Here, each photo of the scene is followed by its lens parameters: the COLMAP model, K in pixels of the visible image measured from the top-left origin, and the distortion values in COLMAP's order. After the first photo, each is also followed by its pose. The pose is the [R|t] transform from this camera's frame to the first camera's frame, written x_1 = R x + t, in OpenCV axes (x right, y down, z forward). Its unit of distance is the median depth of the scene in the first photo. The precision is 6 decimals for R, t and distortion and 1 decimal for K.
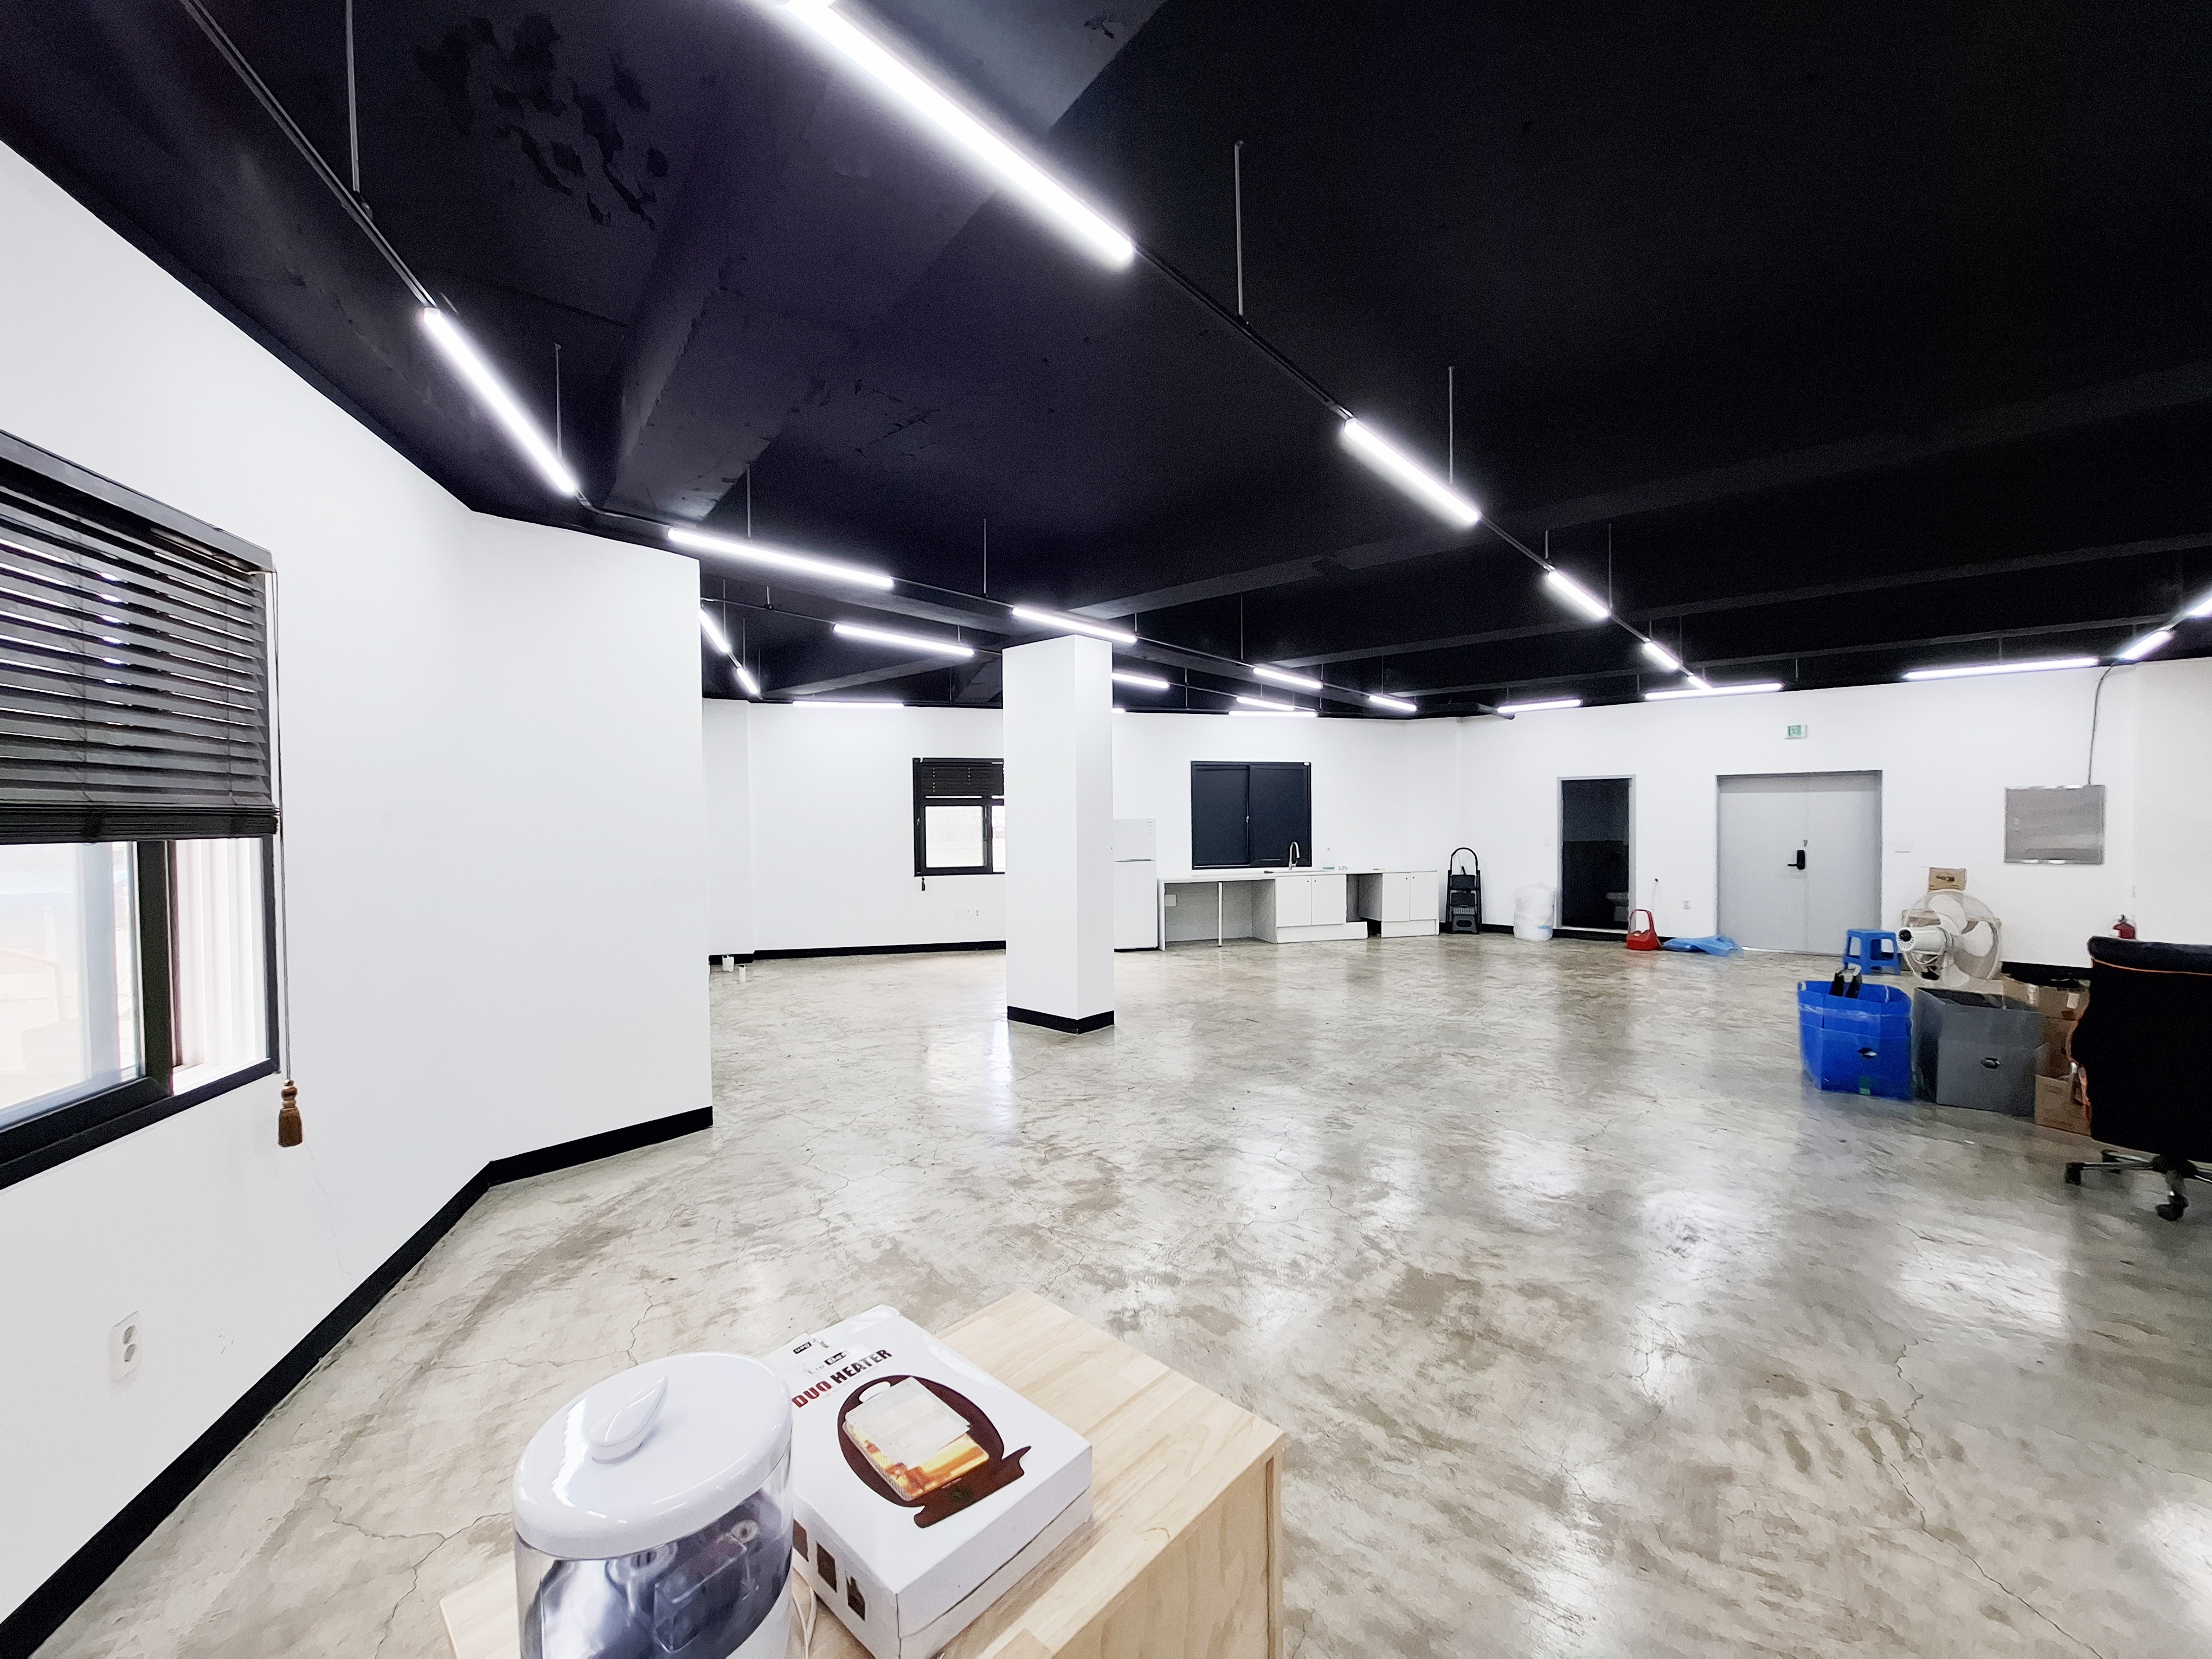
lens RADIAL K [[877.3, 0, 1106.0], [0, 877.3, 829.5], [0, 0, 1]] dist [0.002066, 0.000124]
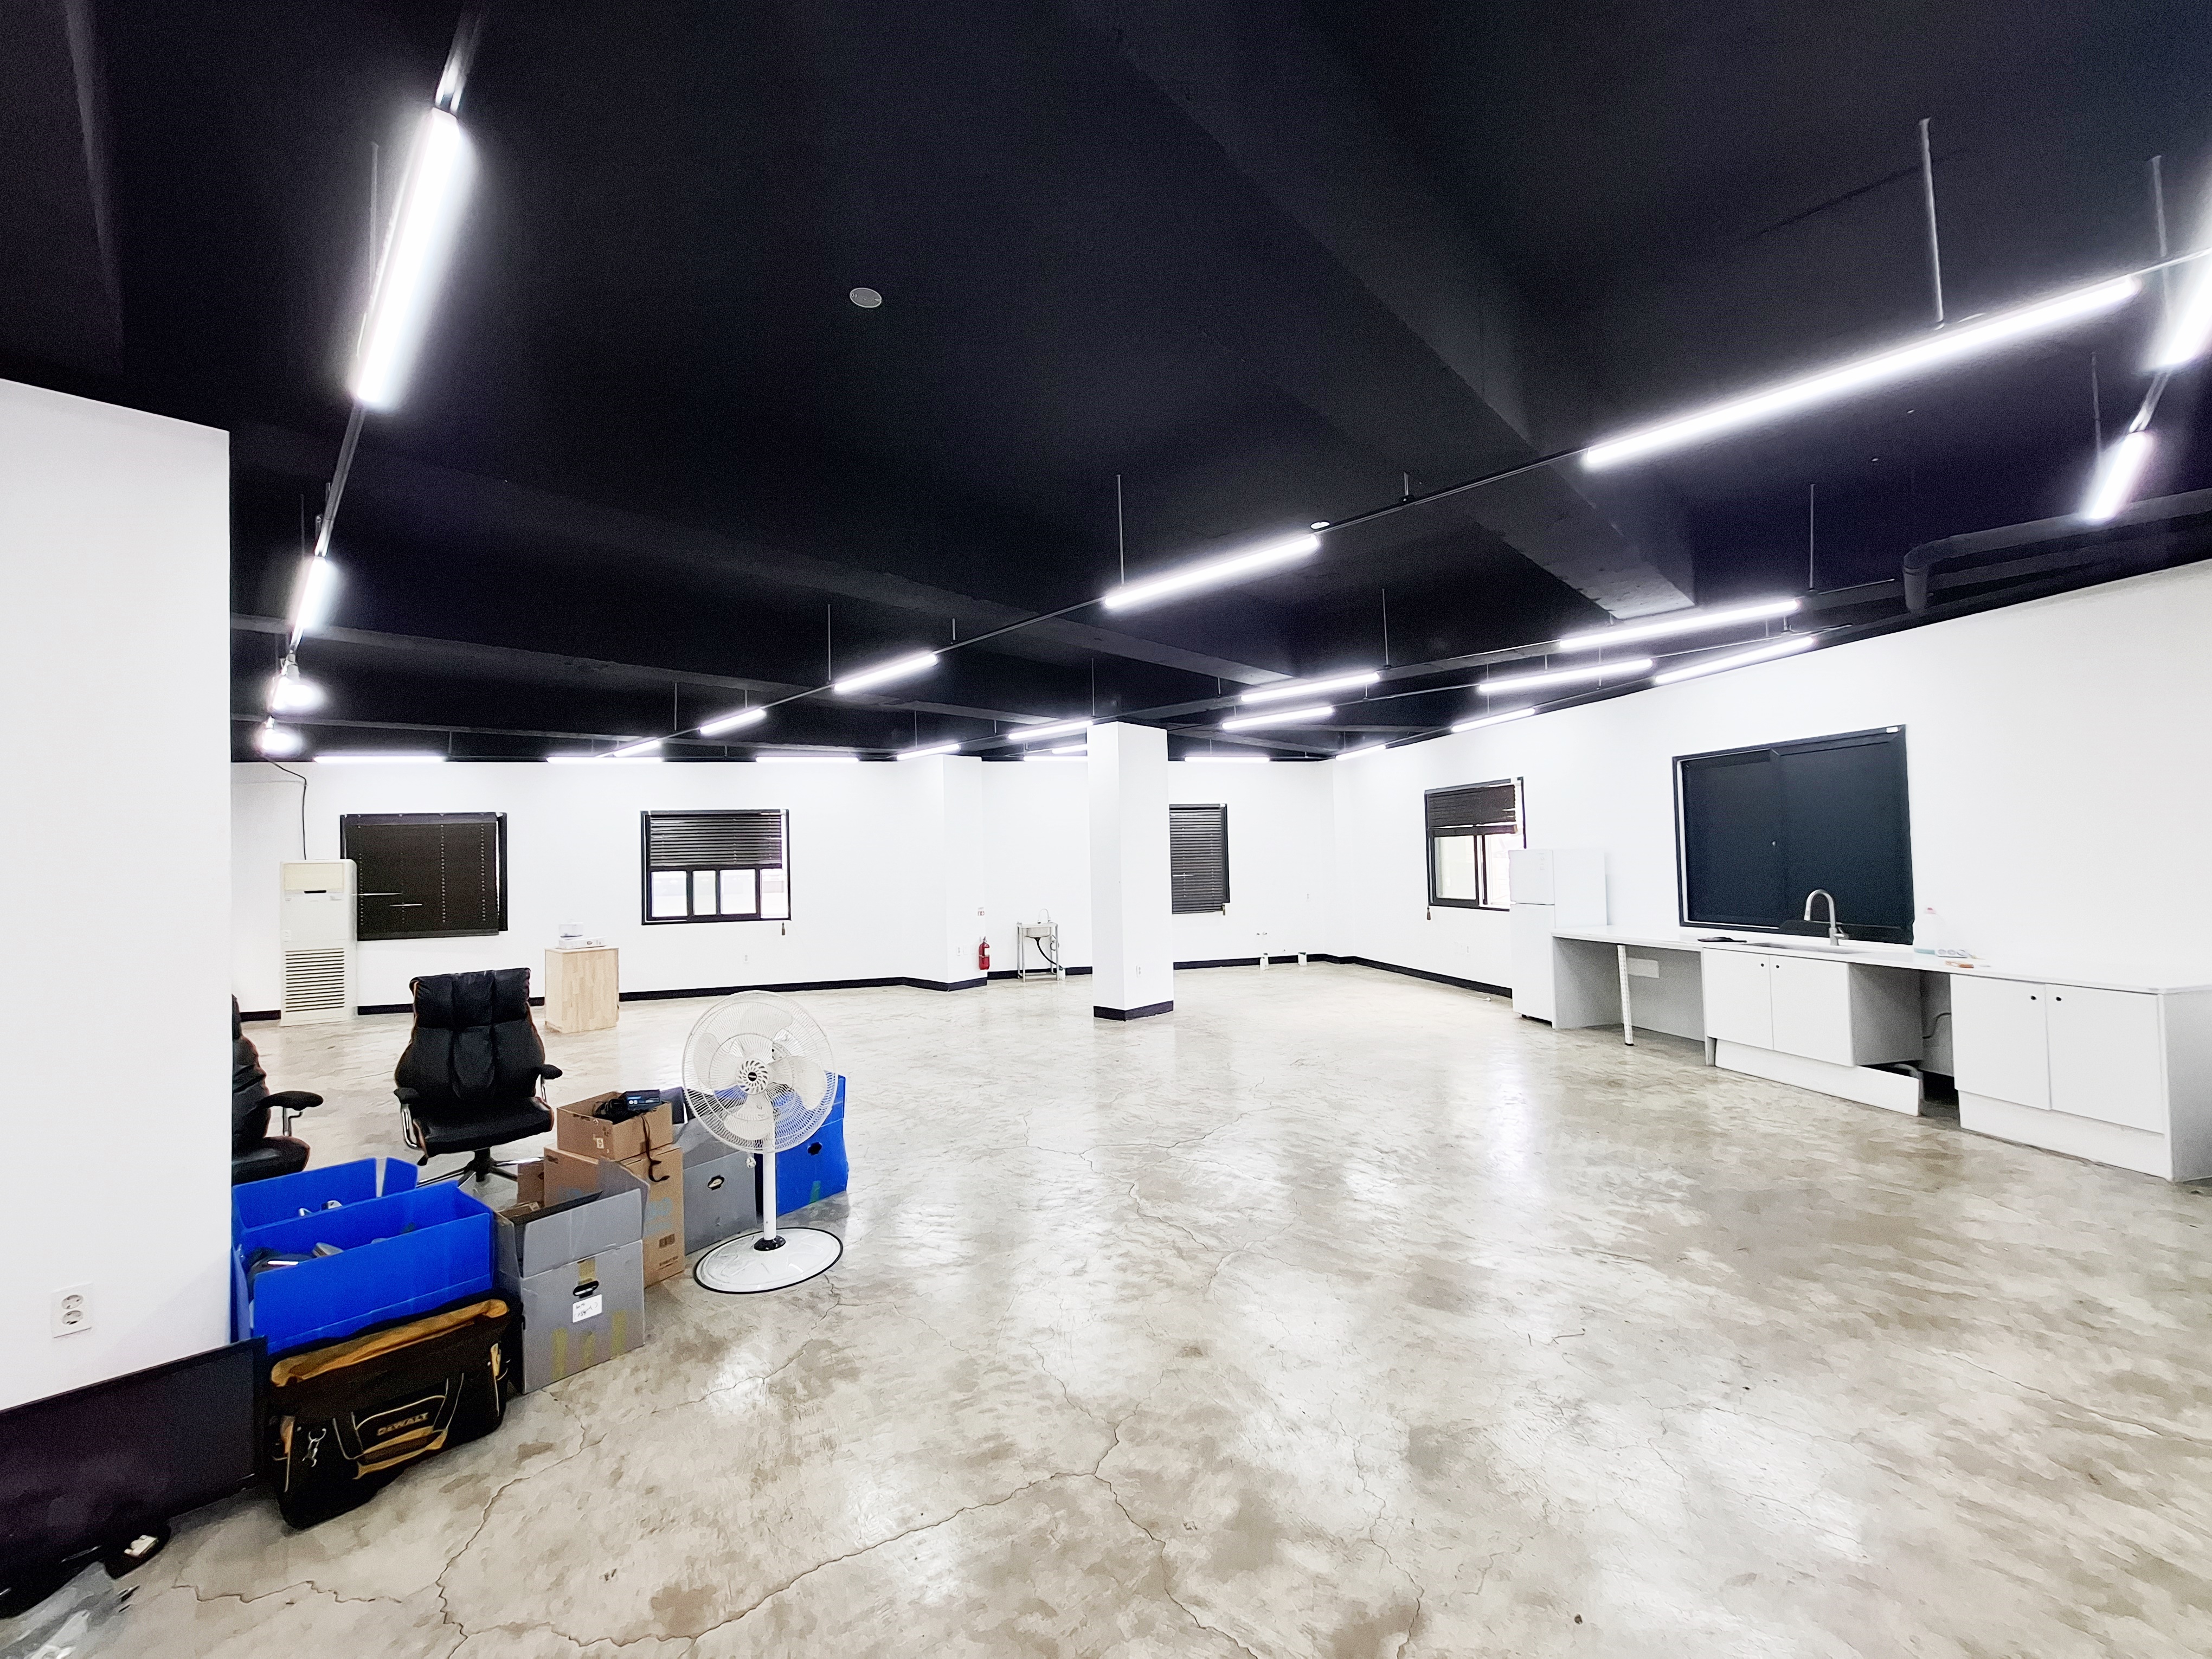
lens RADIAL K [[865.6, 0, 1112.2], [0, 865.6, 829.8], [0, 0, 1]] dist [0.003929, 0.000632]
pose [[-0.030483, -0.023710, -0.999254, 0.804613], [0.011897, 0.999639, -0.024082, -0.015092], [0.999464, -0.012622, -0.030189, 0.649214]]
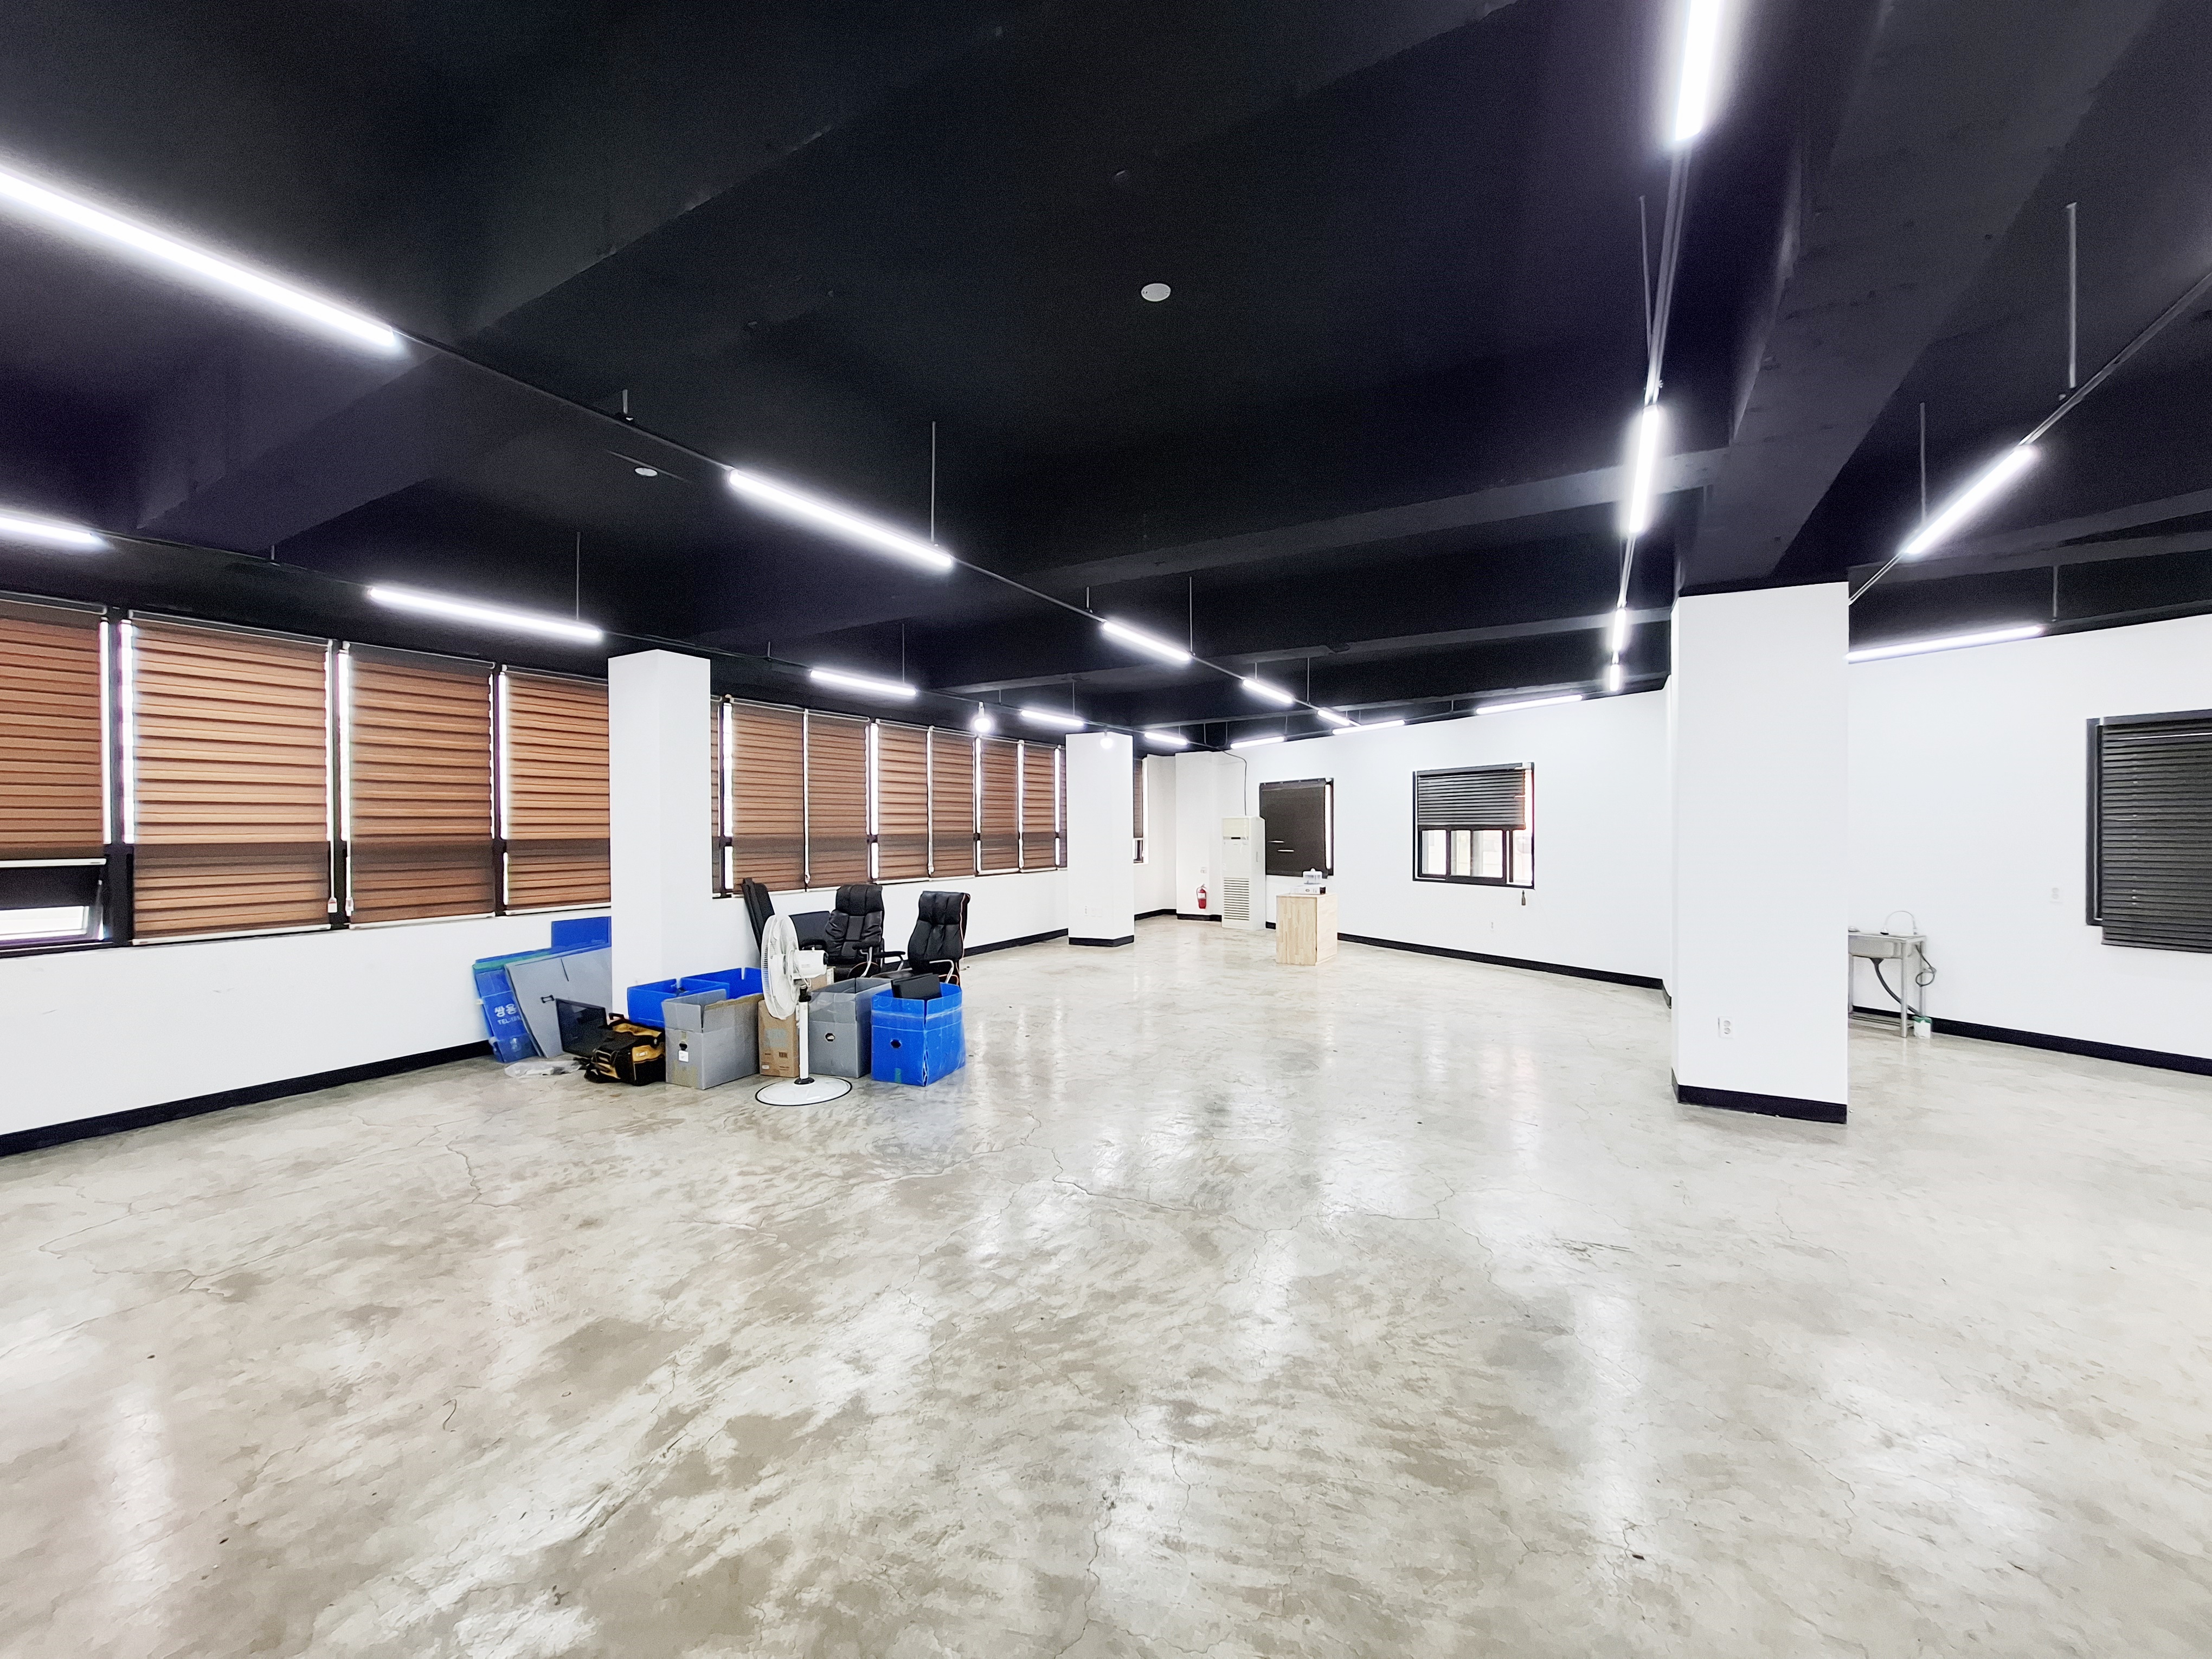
lens RADIAL K [[874.6, 0, 1098.2], [0, 874.6, 833.0], [0, 0, 1]] dist [-0.011129, 0.003938]
pose [[-0.980436, 0.016336, -0.196158, 0.405820], [0.013091, 0.999755, 0.017825, -0.017512], [0.196401, 0.014908, -0.980410, 1.032448]]
